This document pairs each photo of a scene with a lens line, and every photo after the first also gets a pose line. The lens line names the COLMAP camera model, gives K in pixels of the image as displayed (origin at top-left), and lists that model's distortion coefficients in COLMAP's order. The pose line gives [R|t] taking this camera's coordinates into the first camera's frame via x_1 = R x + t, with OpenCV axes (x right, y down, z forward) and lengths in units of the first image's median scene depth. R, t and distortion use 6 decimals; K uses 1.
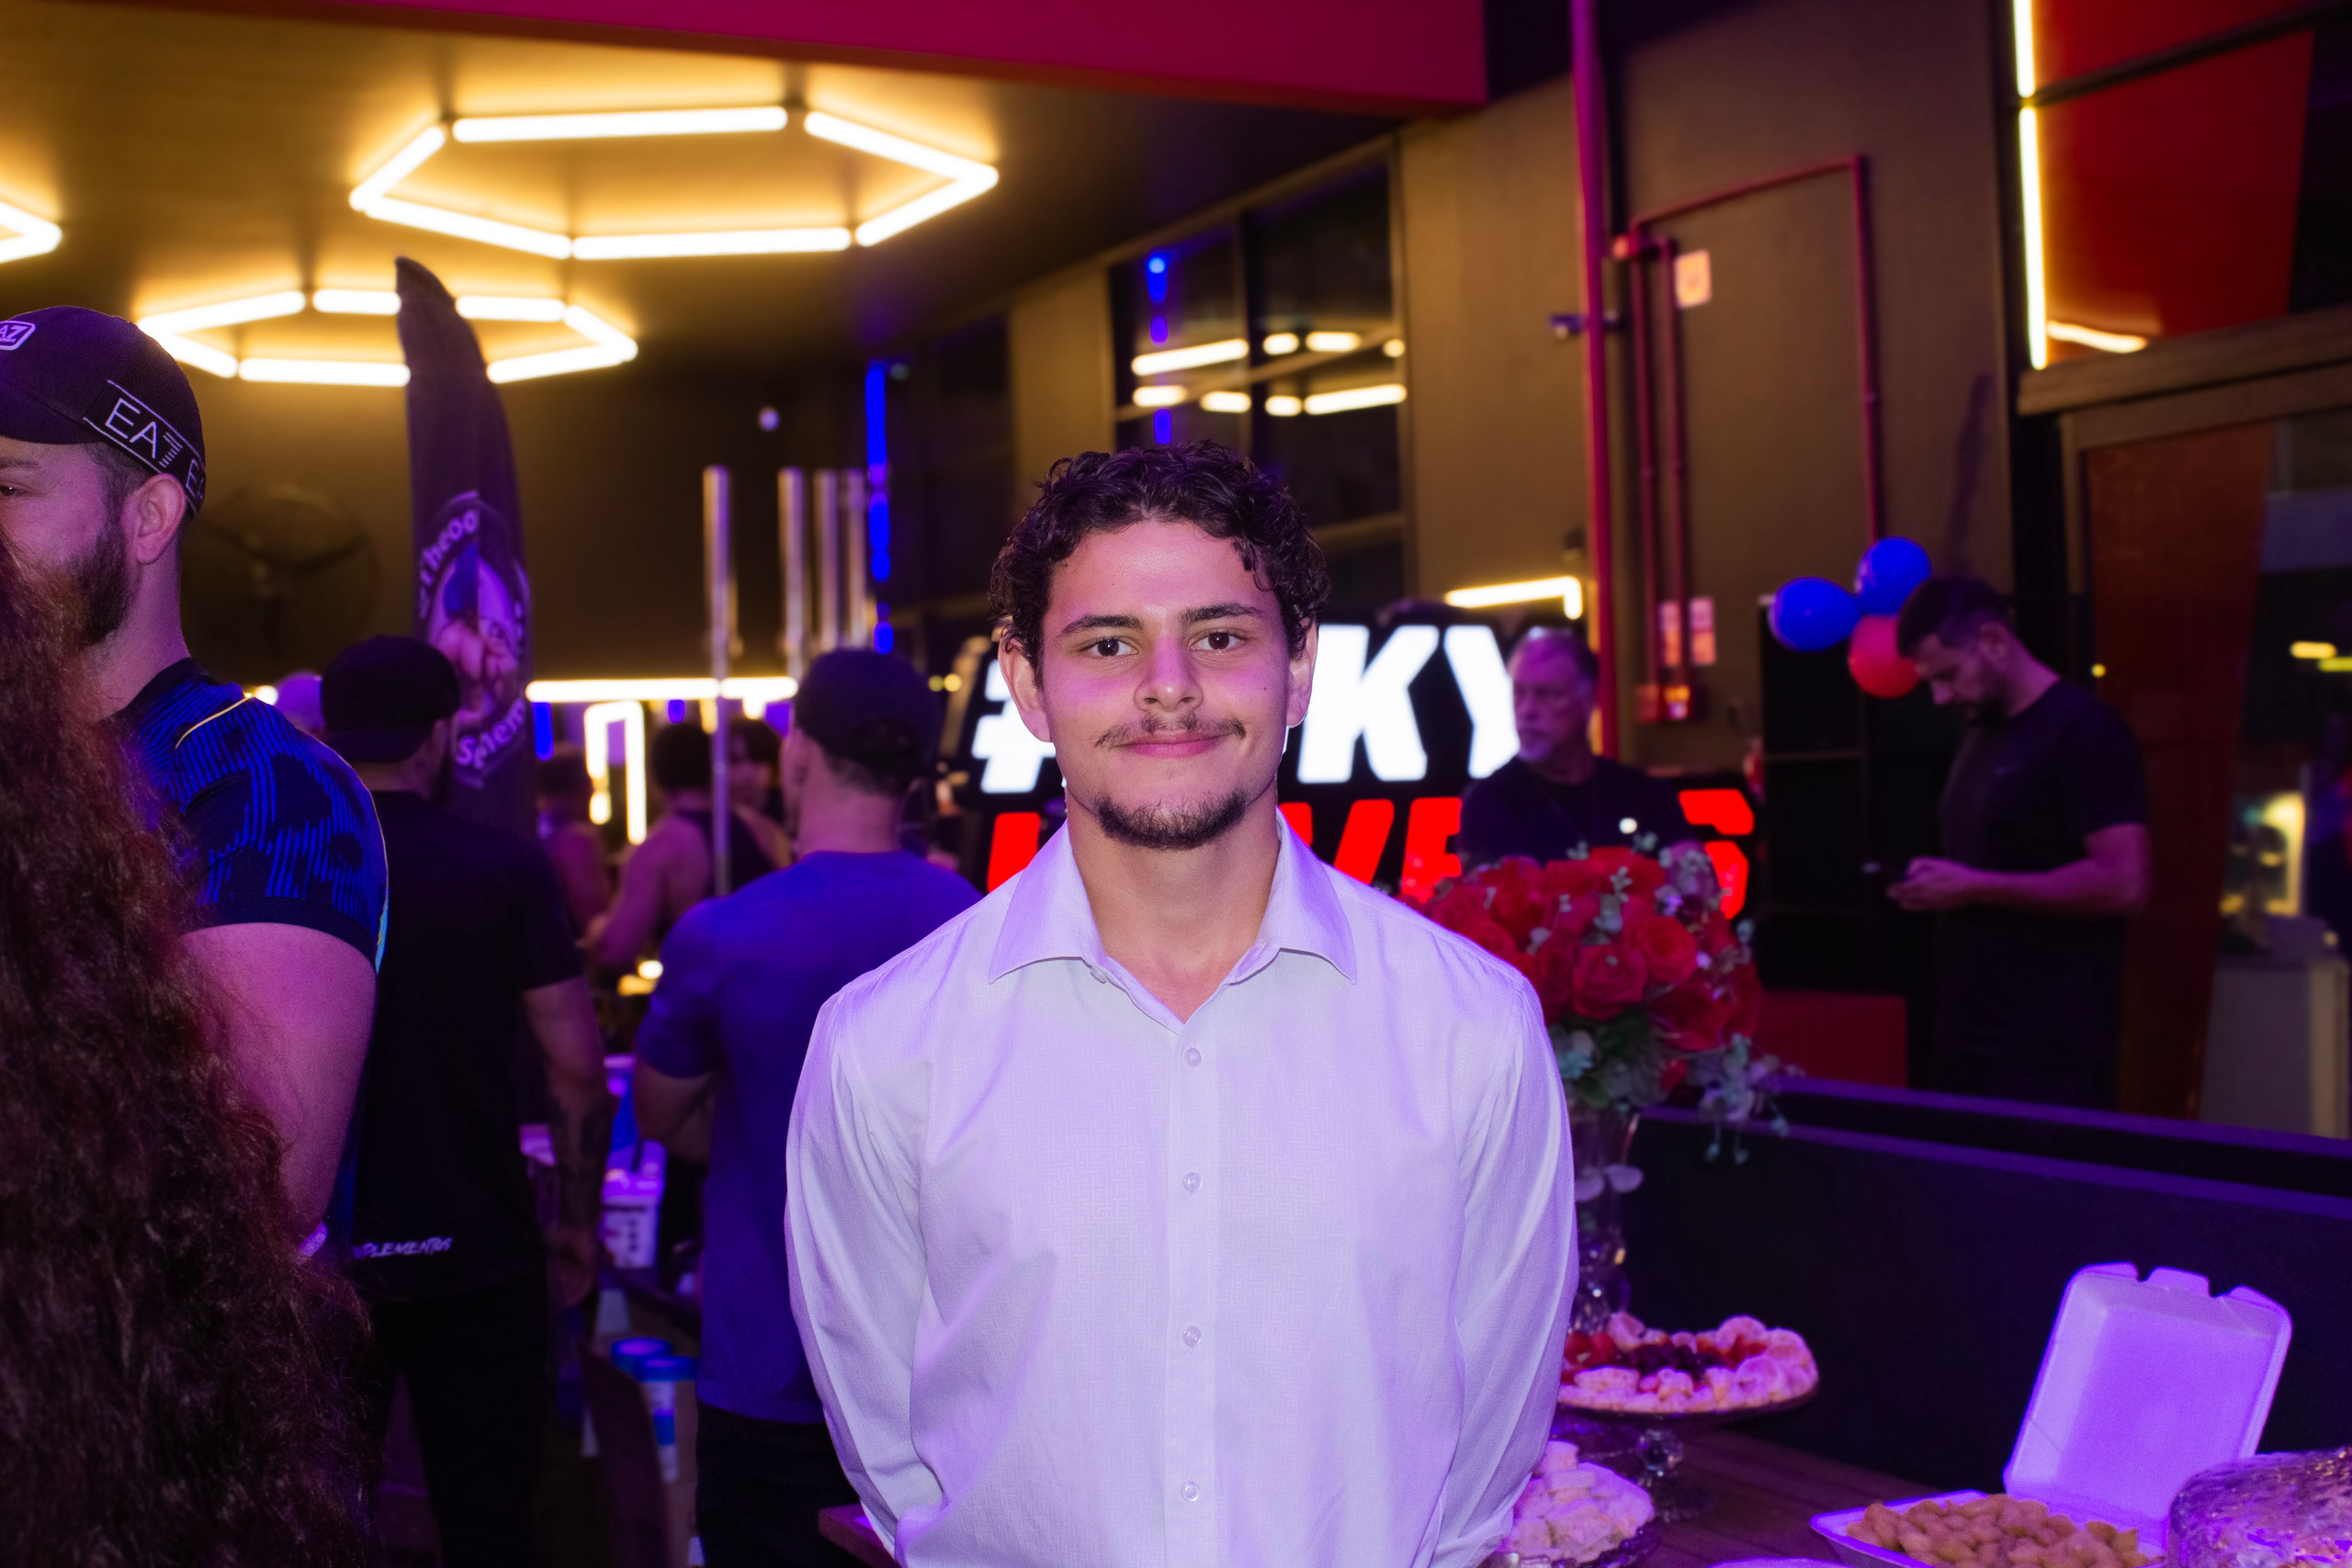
lens RADIAL K [[2816.0, 0, 1176.0], [0, 2816.0, 784.0], [0, 0, 1]] dist [-0.068248, 0.017955]
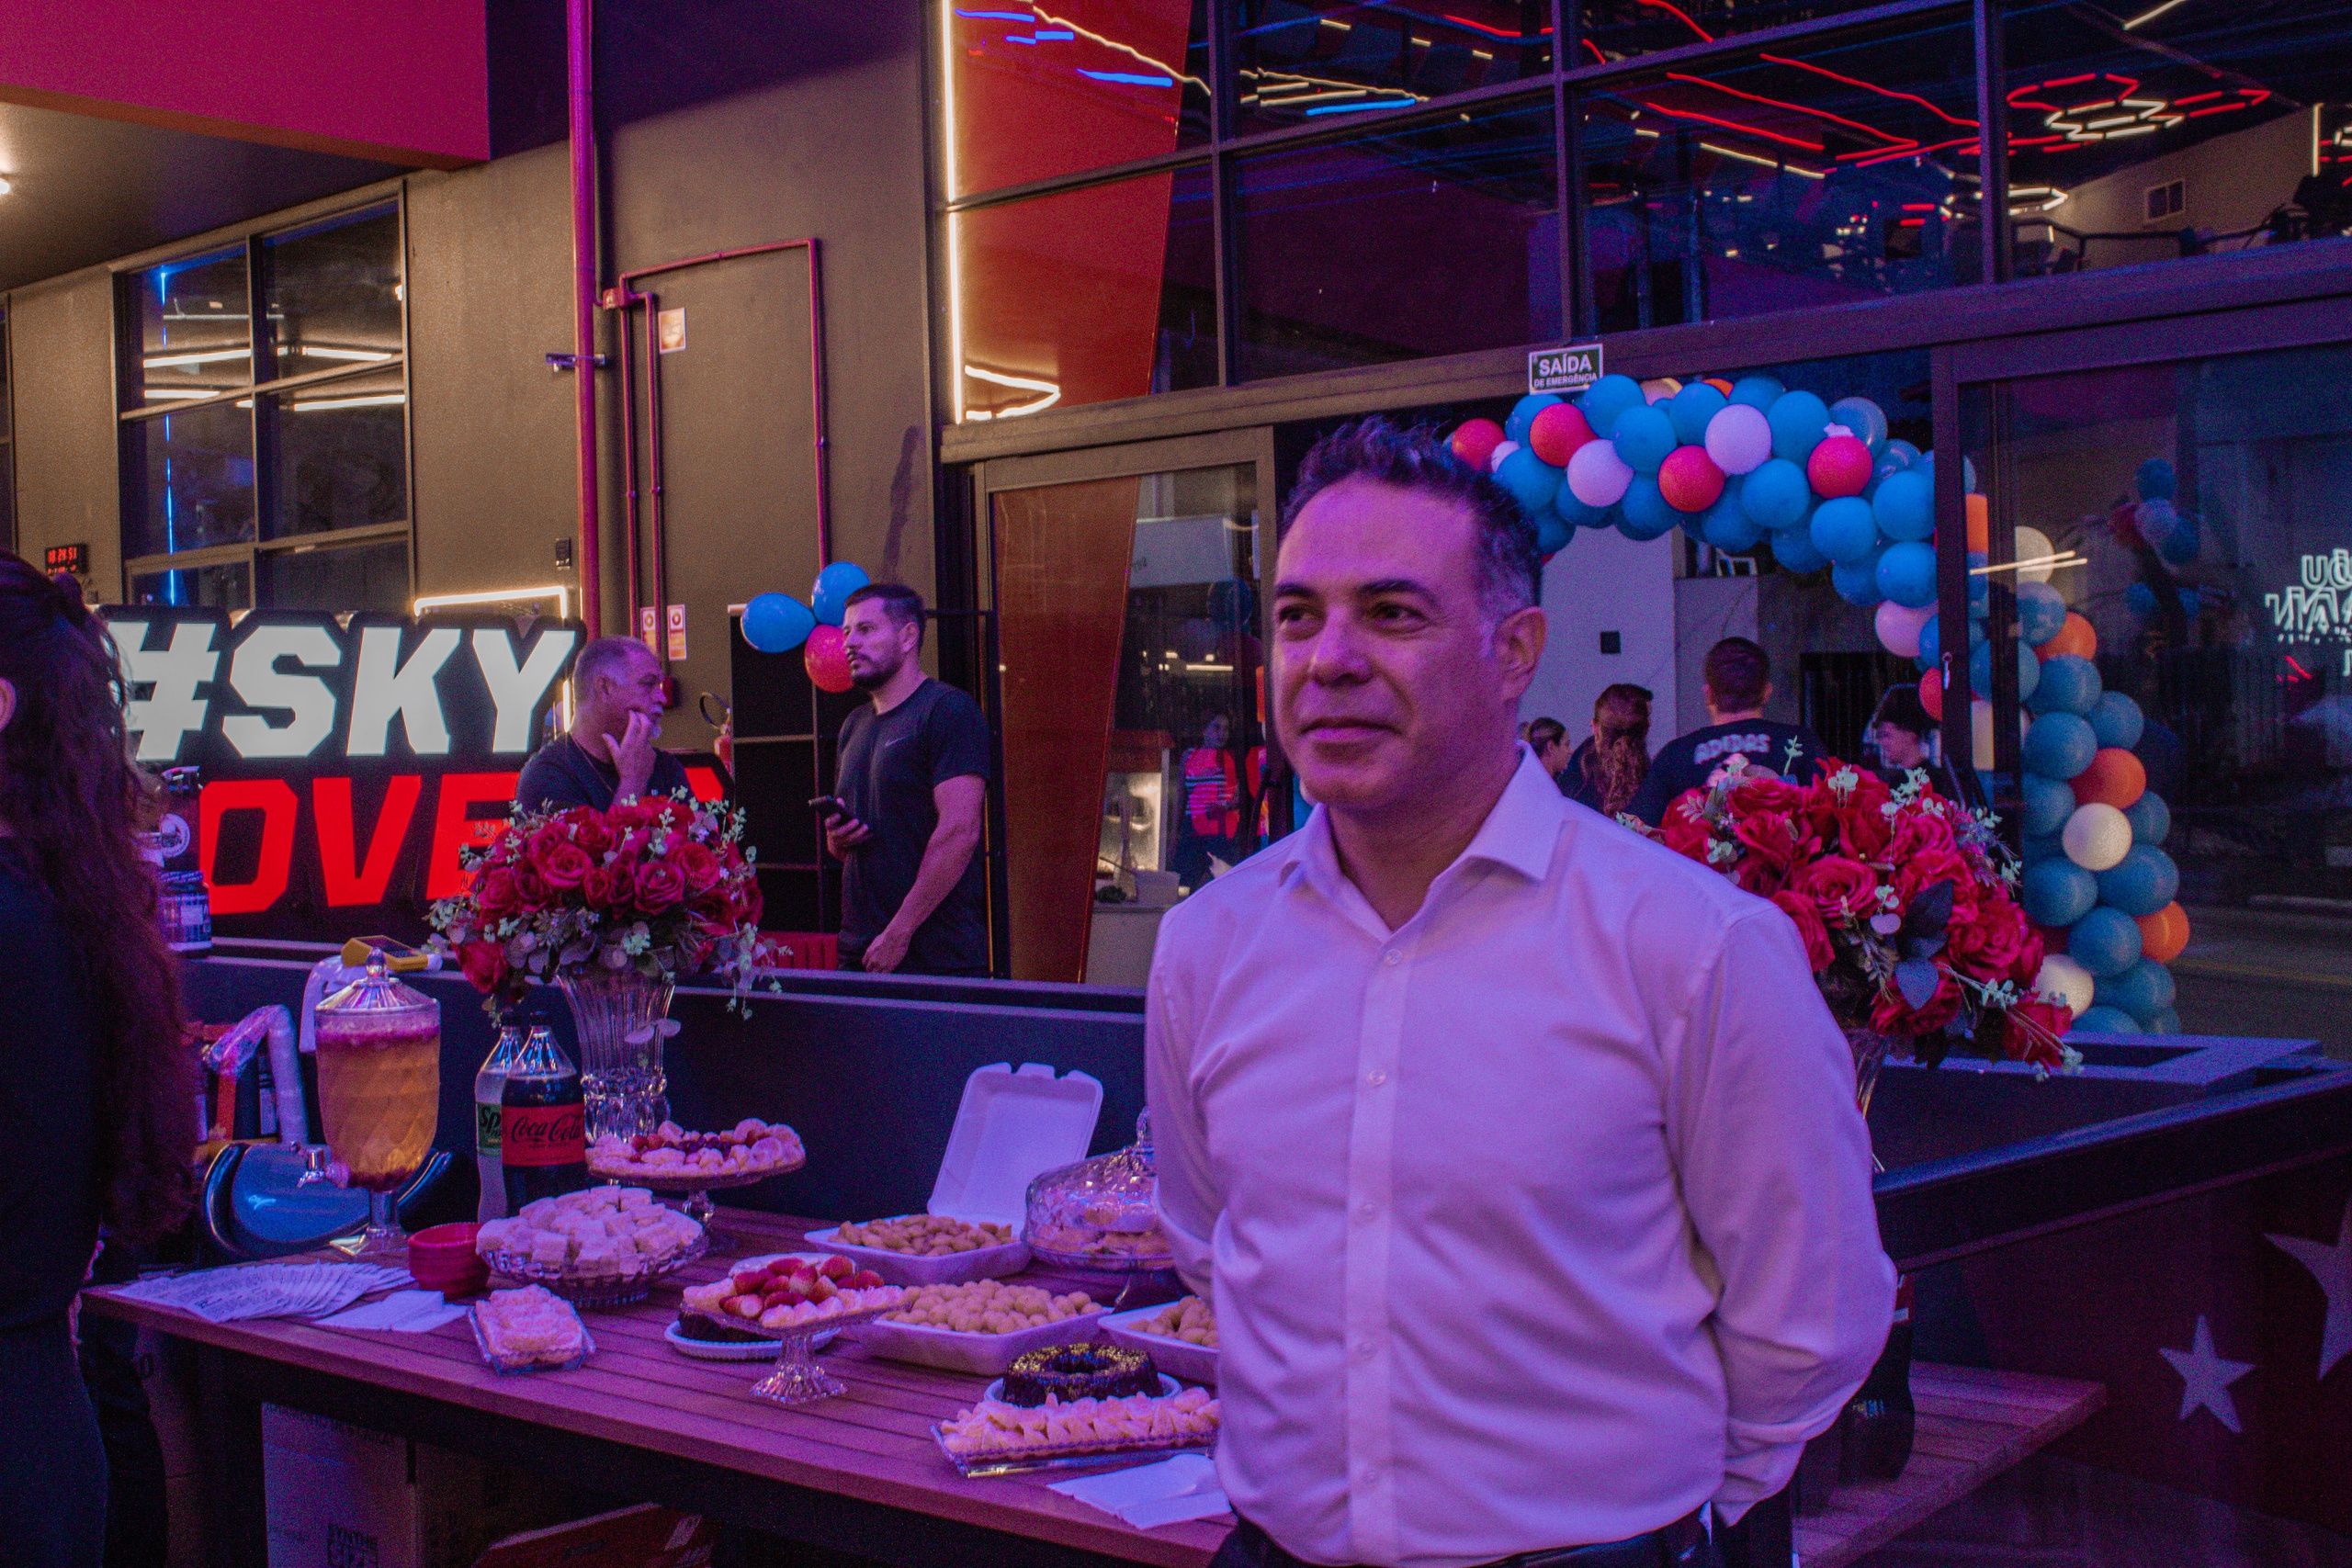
lens RADIAL K [[2706.3, 0, 1176.0], [0, 2706.3, 784.0], [0, 0, 1]] dist [-0.068855, -0.010384]
pose [[0.929091, 0.001713, 0.369847, -0.042169], [-0.003482, 0.999985, 0.004117, 0.003996], [-0.369835, -0.005113, 0.929084, -0.143833]]
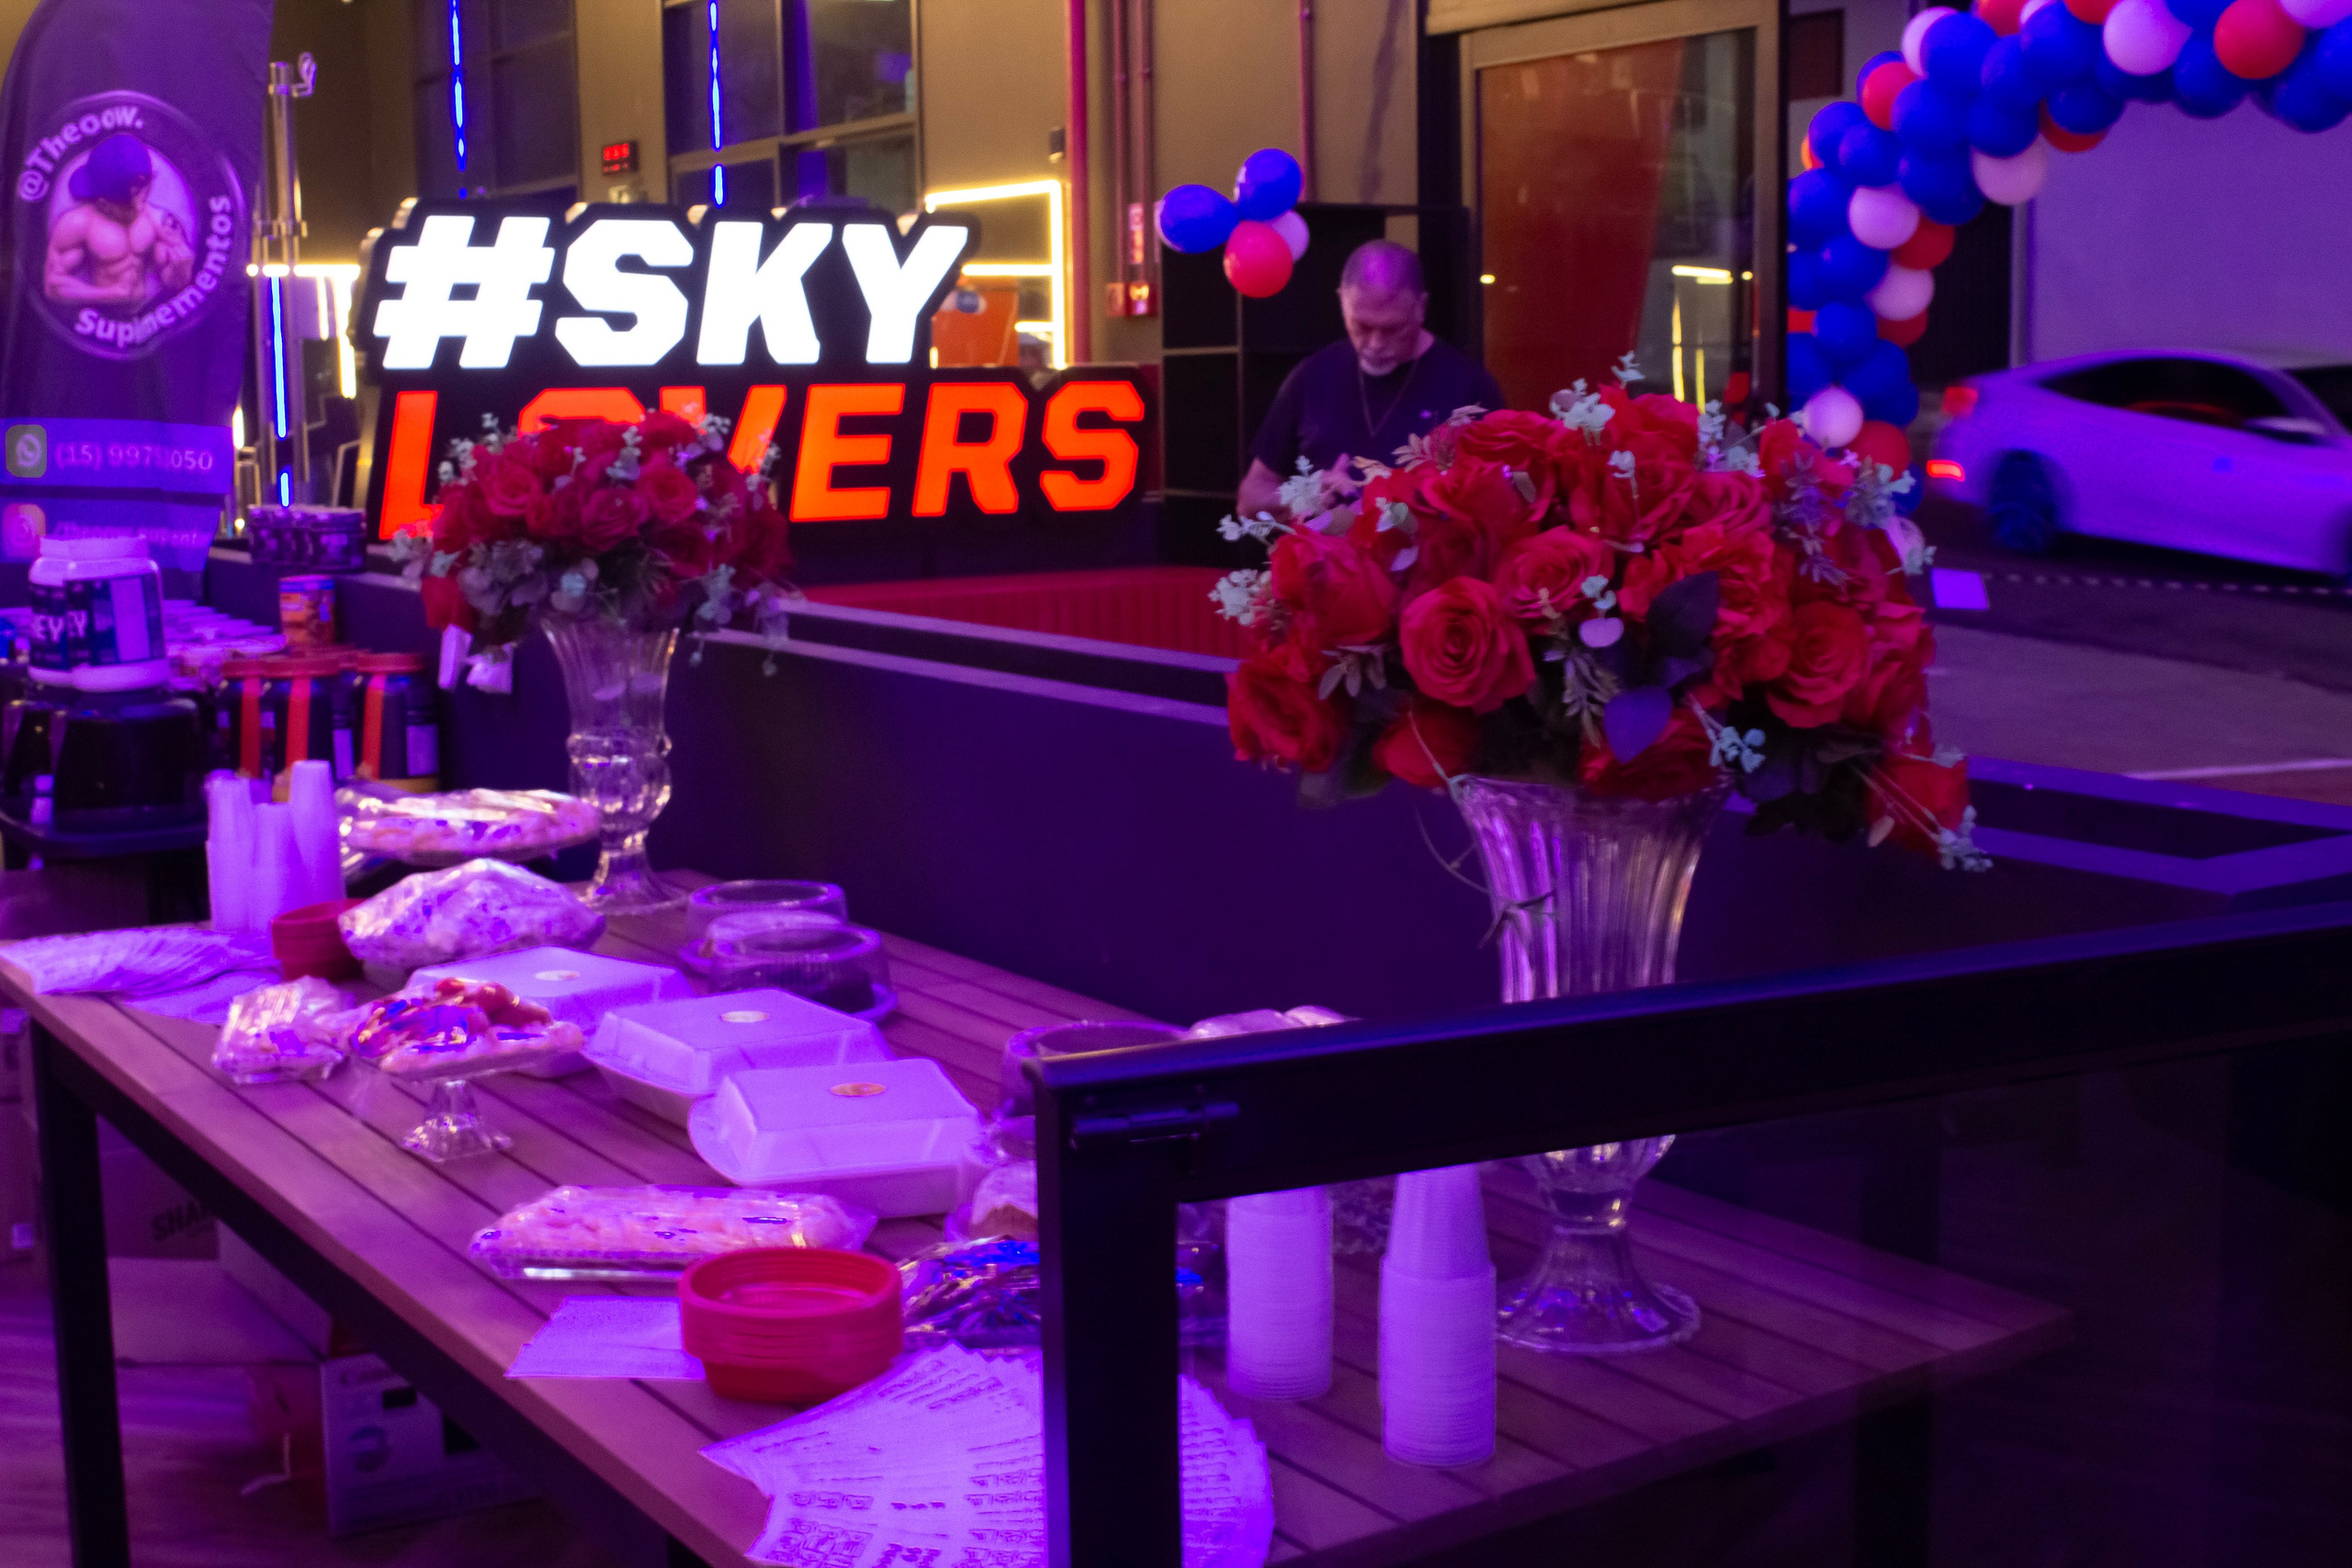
lens RADIAL K [[2850.6, 0, 1176.0], [0, 2850.6, 784.0], [0, 0, 1]] dist [-0.052521, -0.398933]
pose [[0.995192, 0.007001, 0.097694, 0.105741], [-0.020611, 0.990077, 0.139005, 0.002808], [-0.095752, -0.140350, 0.985461, -0.096468]]
